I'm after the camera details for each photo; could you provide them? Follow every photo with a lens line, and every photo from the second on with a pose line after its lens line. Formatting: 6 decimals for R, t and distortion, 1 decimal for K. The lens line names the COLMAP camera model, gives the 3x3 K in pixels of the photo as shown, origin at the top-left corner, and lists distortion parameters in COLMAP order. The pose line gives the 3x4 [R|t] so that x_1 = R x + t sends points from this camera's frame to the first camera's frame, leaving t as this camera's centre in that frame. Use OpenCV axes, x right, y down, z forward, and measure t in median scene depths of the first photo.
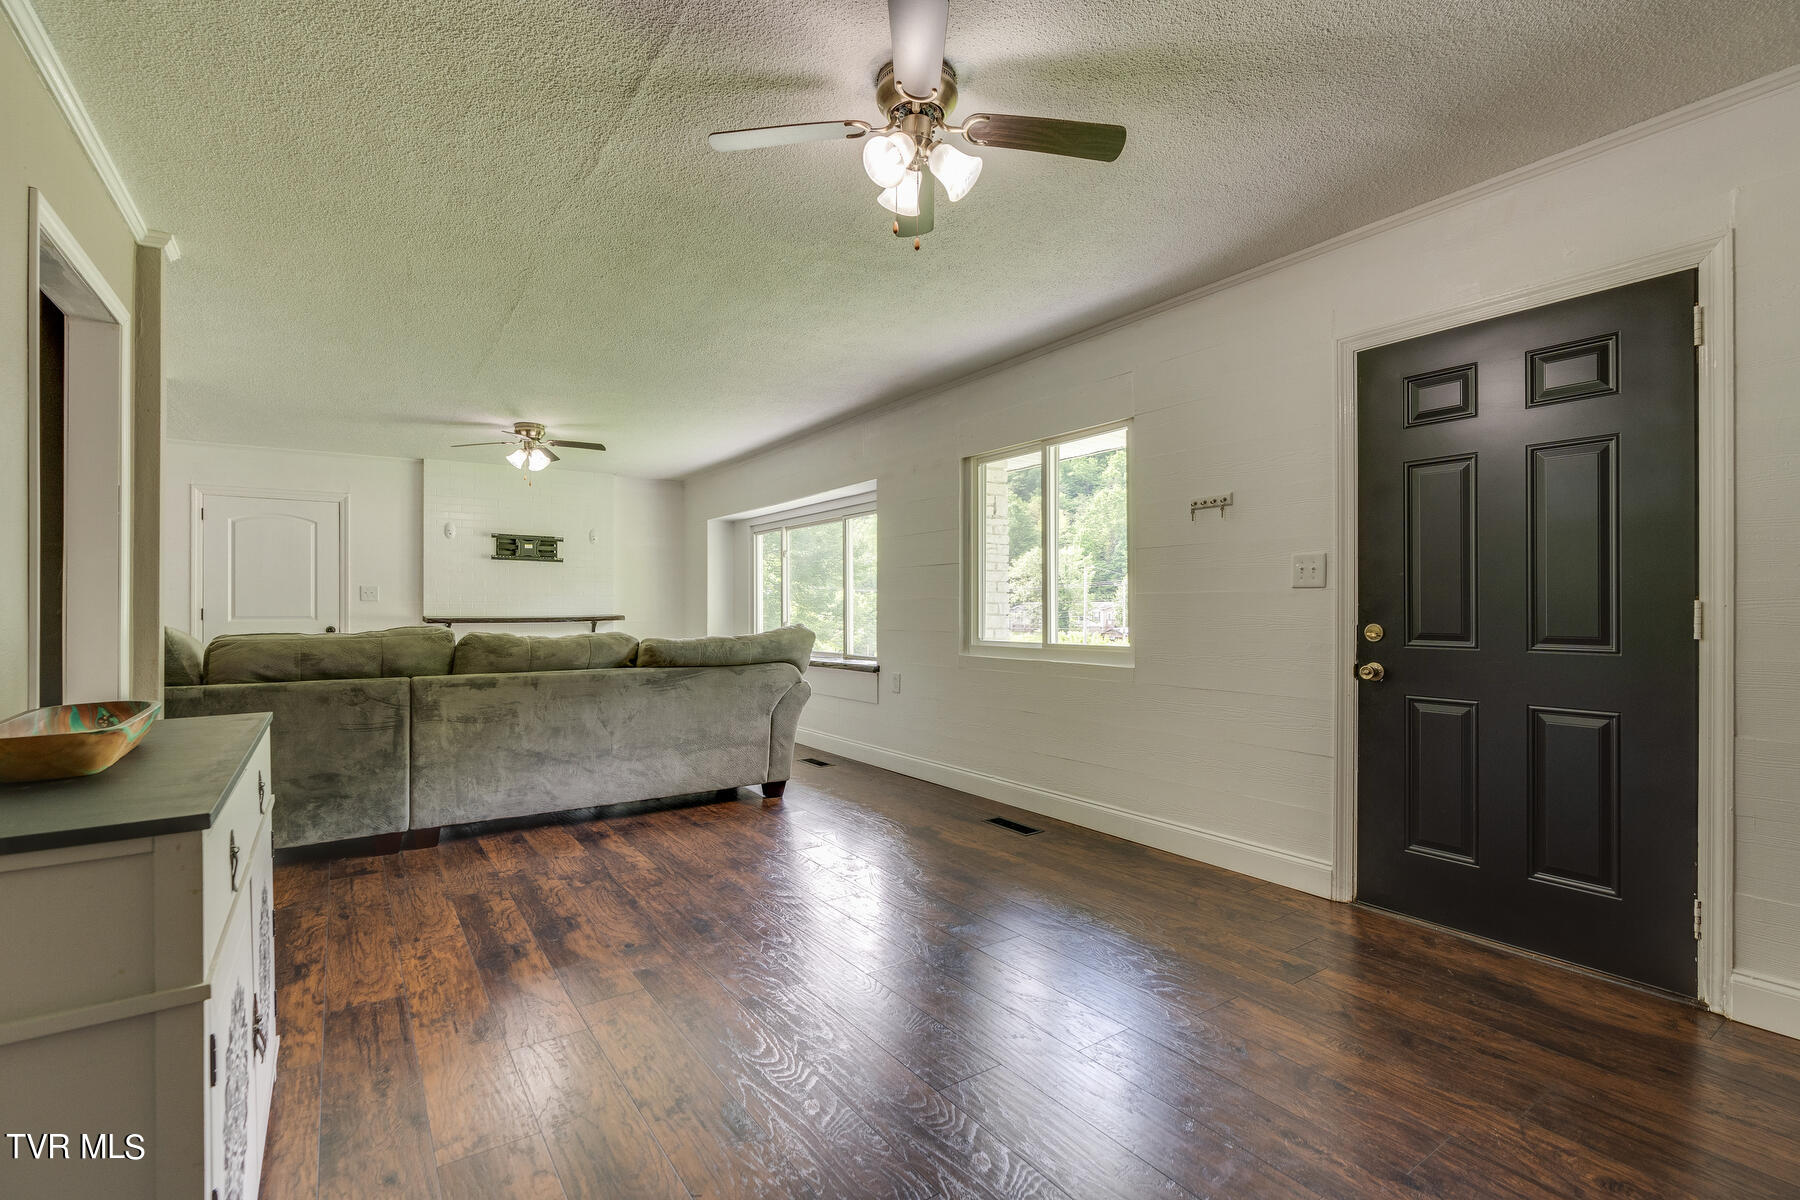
lens RADIAL K [[818.3, 0, 897.0], [0, 818.3, 601.0], [0, 0, 1]] dist [-0.002048, 0.000110]
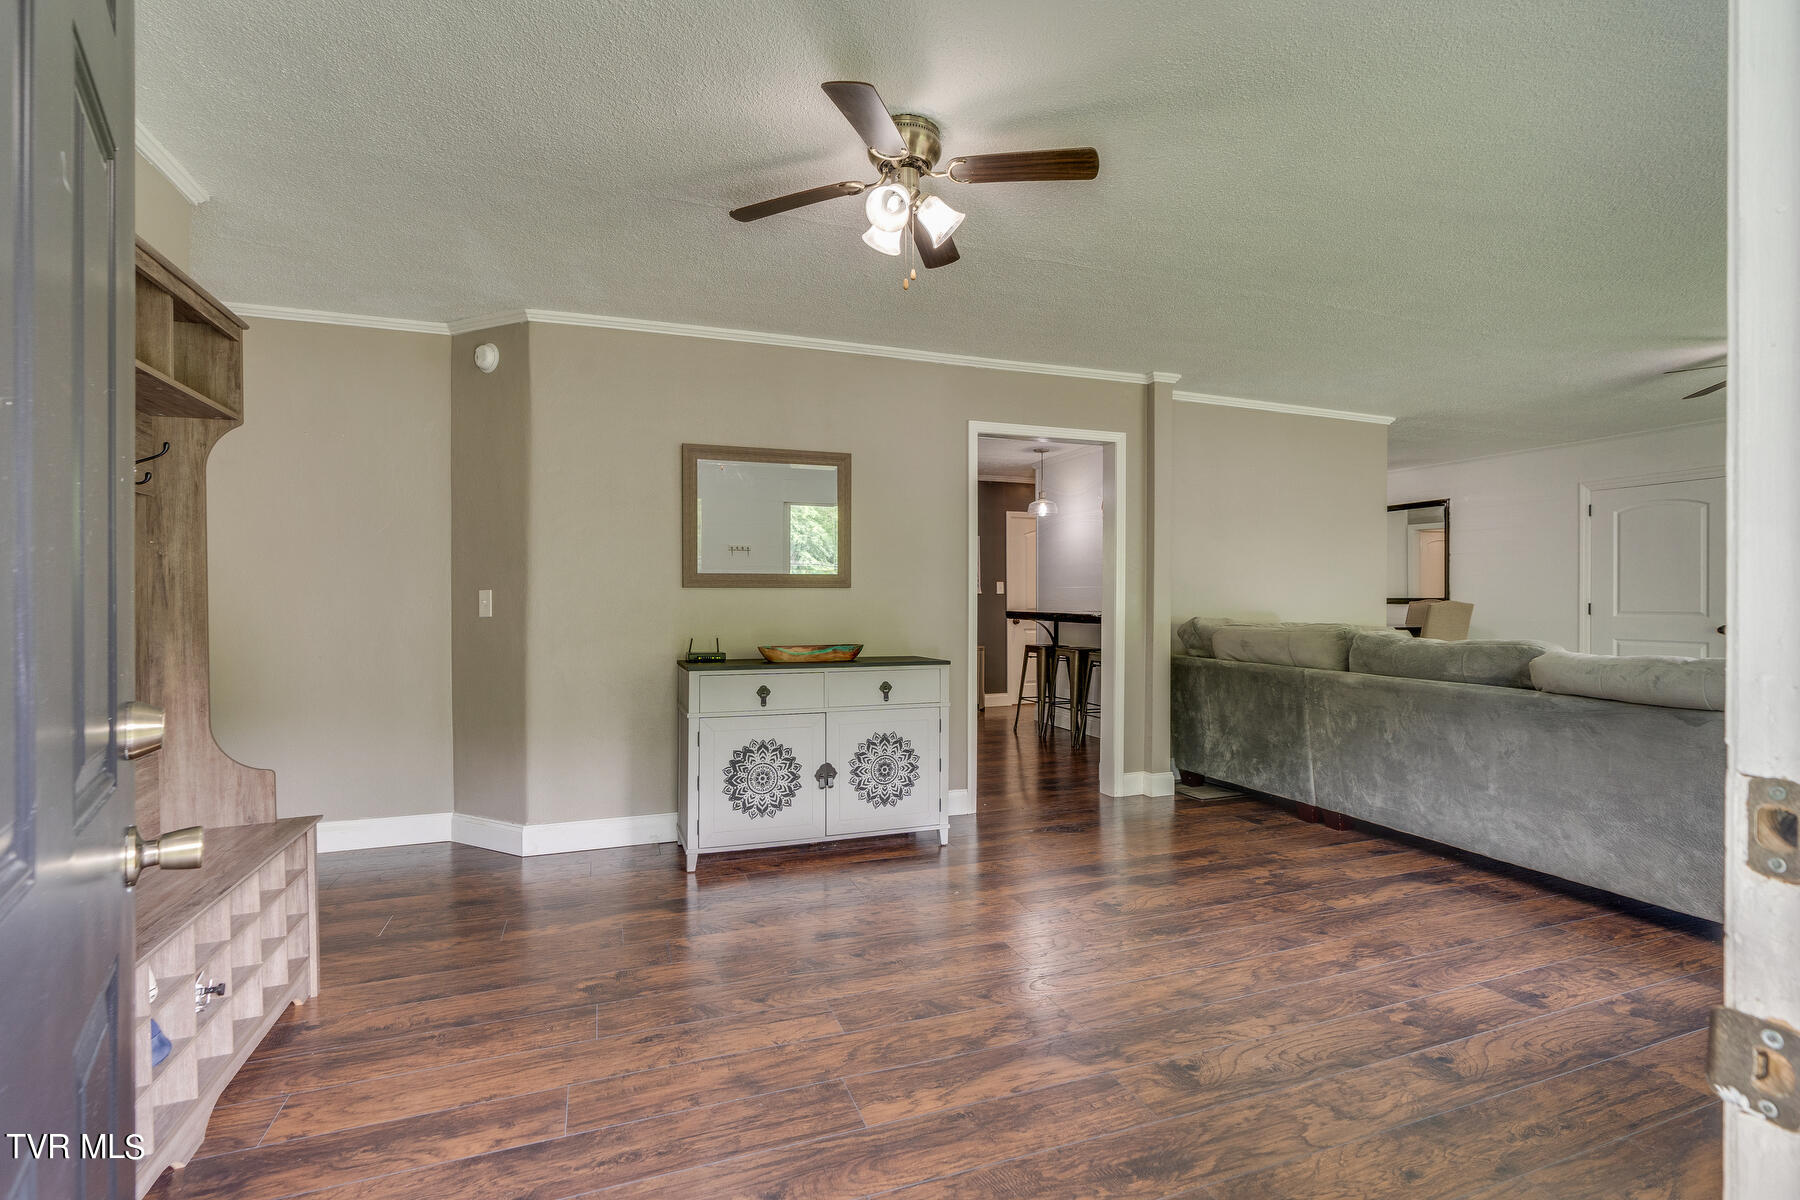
lens RADIAL K [[818.3, 0, 896.3], [0, 818.3, 604.0], [0, 0, 1]] dist [-0.002048, 0.000110]
pose [[-0.242274, 0.008308, -0.970172, 0.626867], [0.010108, 0.999931, 0.006039, -0.008292], [0.970155, -0.008343, -0.242341, 0.718025]]
